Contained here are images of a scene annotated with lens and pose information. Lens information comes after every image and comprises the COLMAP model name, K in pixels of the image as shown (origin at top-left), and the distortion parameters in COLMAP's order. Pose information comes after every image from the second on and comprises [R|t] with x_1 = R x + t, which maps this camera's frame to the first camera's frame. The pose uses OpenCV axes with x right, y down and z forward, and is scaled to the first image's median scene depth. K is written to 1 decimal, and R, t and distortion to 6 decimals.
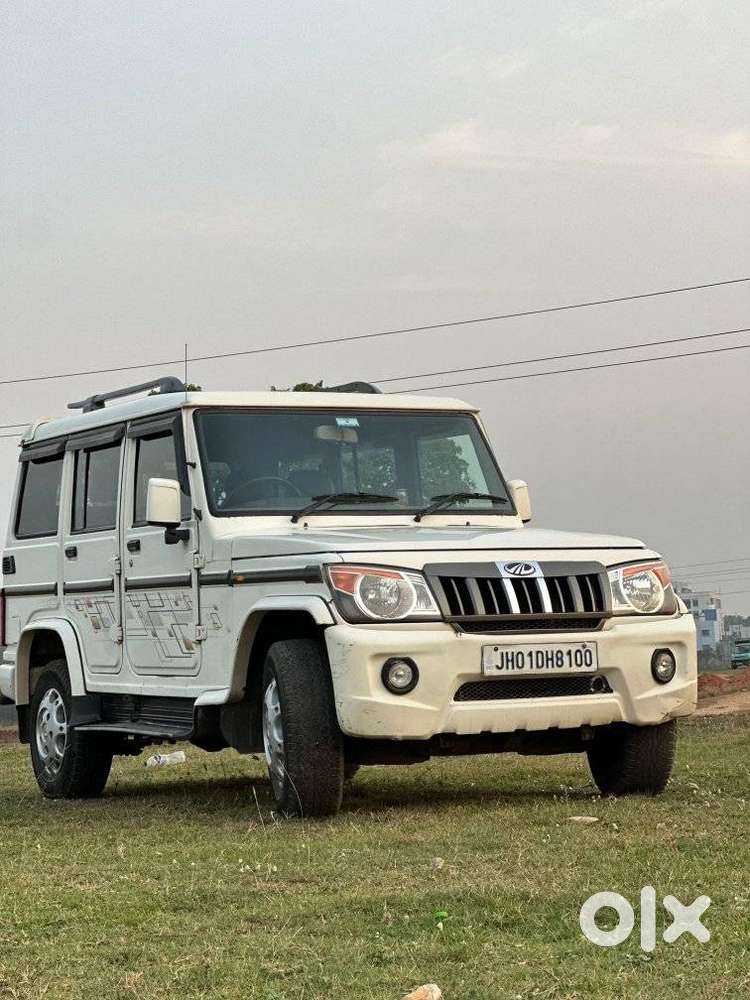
lens RADIAL K [[2261.0, 0, 379.0], [0, 2261.0, 460.3], [0, 0, 1]] dist [-0.354433, 9.725438]
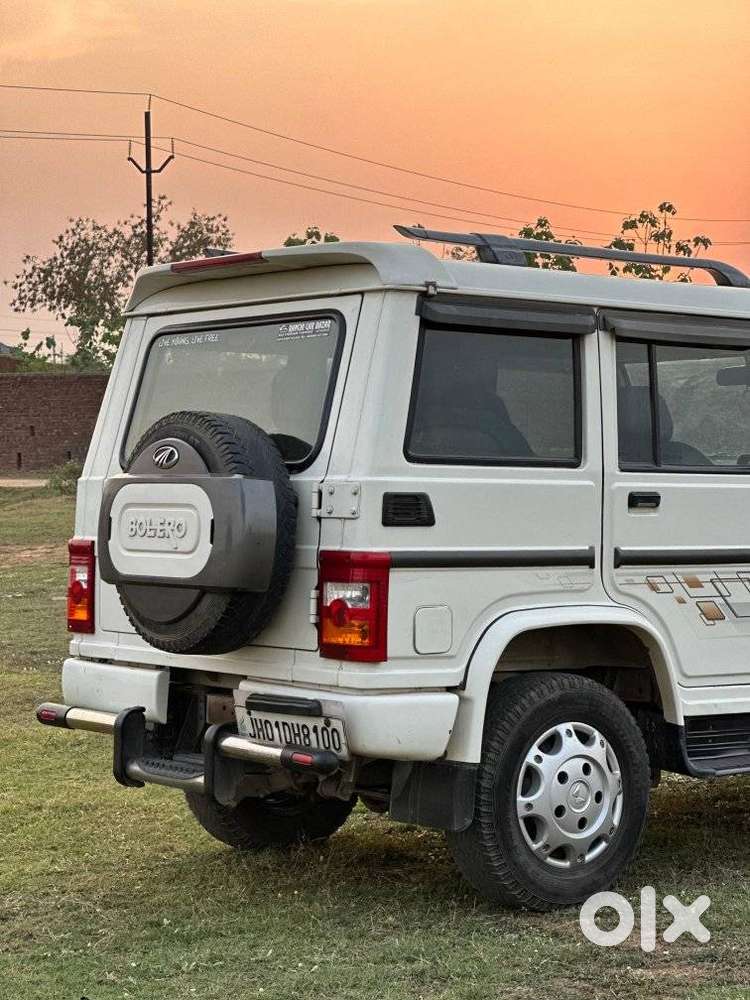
lens RADIAL K [[2261.0, 0, 379.0], [0, 2261.0, 460.3], [0, 0, 1]] dist [-0.354433, 9.725438]
pose [[-0.195127, 0.042574, 0.979853, -0.917182], [-0.069002, 0.995986, -0.057016, 0.087694], [-0.978348, -0.078737, -0.191406, 1.481109]]
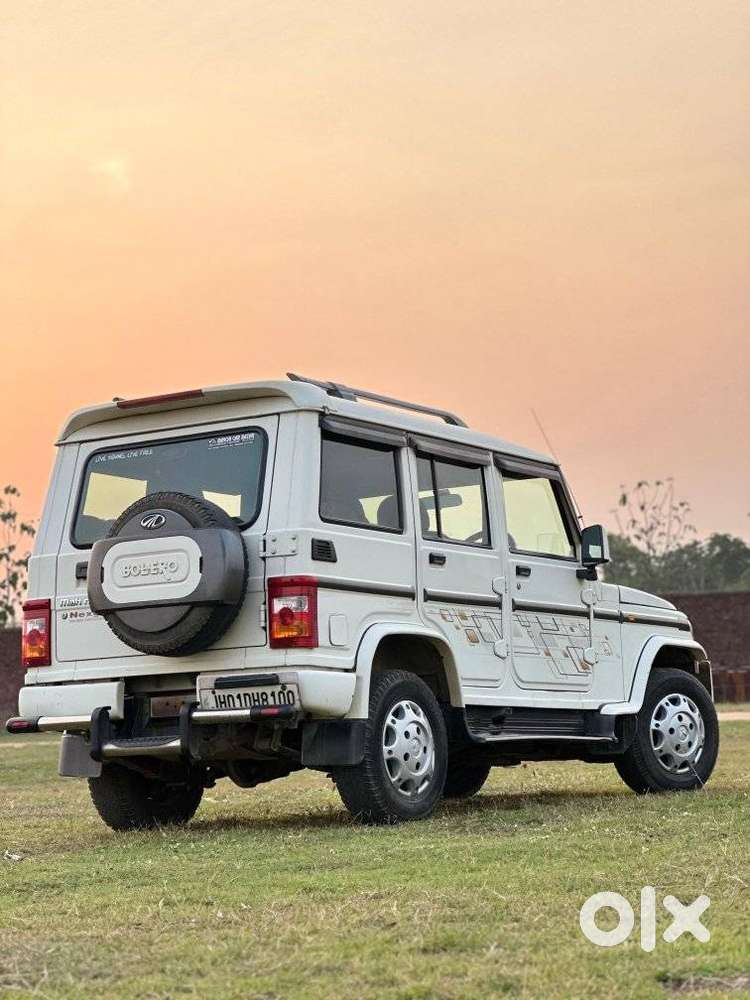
lens RADIAL K [[2261.0, 0, 379.0], [0, 2261.0, 460.3], [0, 0, 1]] dist [-0.354433, 9.725438]
pose [[-0.490828, 0.170280, 0.854454, -1.175549], [-0.014488, 0.978984, -0.203420, 0.241406], [-0.871136, -0.112223, -0.478046, 1.839380]]
